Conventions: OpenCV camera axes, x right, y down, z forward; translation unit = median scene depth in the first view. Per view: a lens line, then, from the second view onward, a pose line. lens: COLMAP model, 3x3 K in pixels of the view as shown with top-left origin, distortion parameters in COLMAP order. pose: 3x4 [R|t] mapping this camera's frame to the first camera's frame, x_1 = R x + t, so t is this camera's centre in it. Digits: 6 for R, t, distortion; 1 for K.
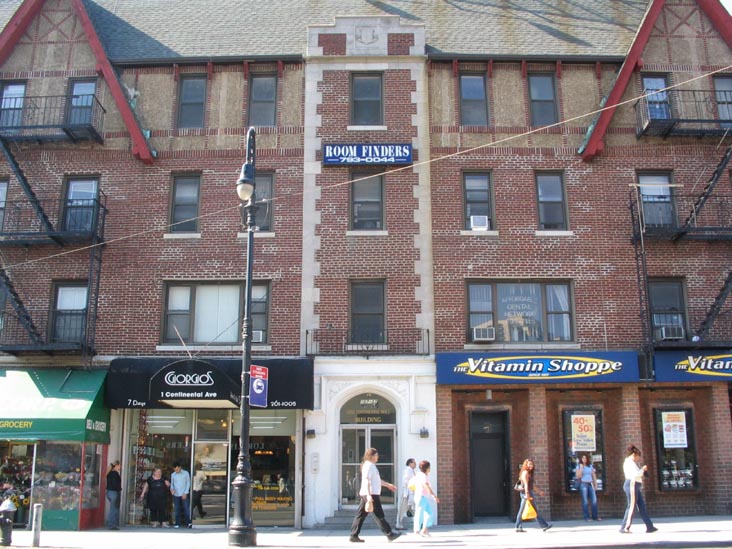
lens RADIAL K [[747.6, 0, 366.2], [0, 747.6, 275.1], [0, 0, 1]] dist [-0.097076, 0.000000]
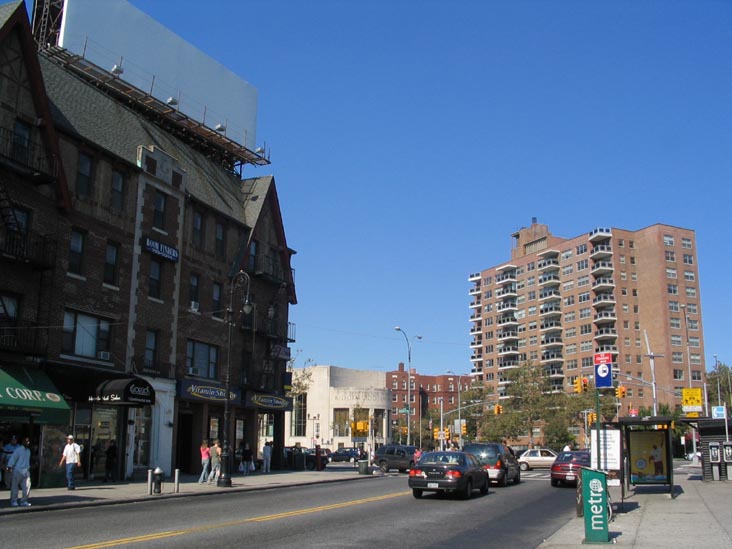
lens RADIAL K [[747.6, 0, 366.4], [0, 747.6, 275.6], [0, 0, 1]] dist [-0.097076, 0.000000]
pose [[0.348545, 0.218687, 0.911423, -1.295323], [-0.259348, 0.956936, -0.130428, -0.015193], [-0.900697, -0.190916, 0.390251, -0.029910]]
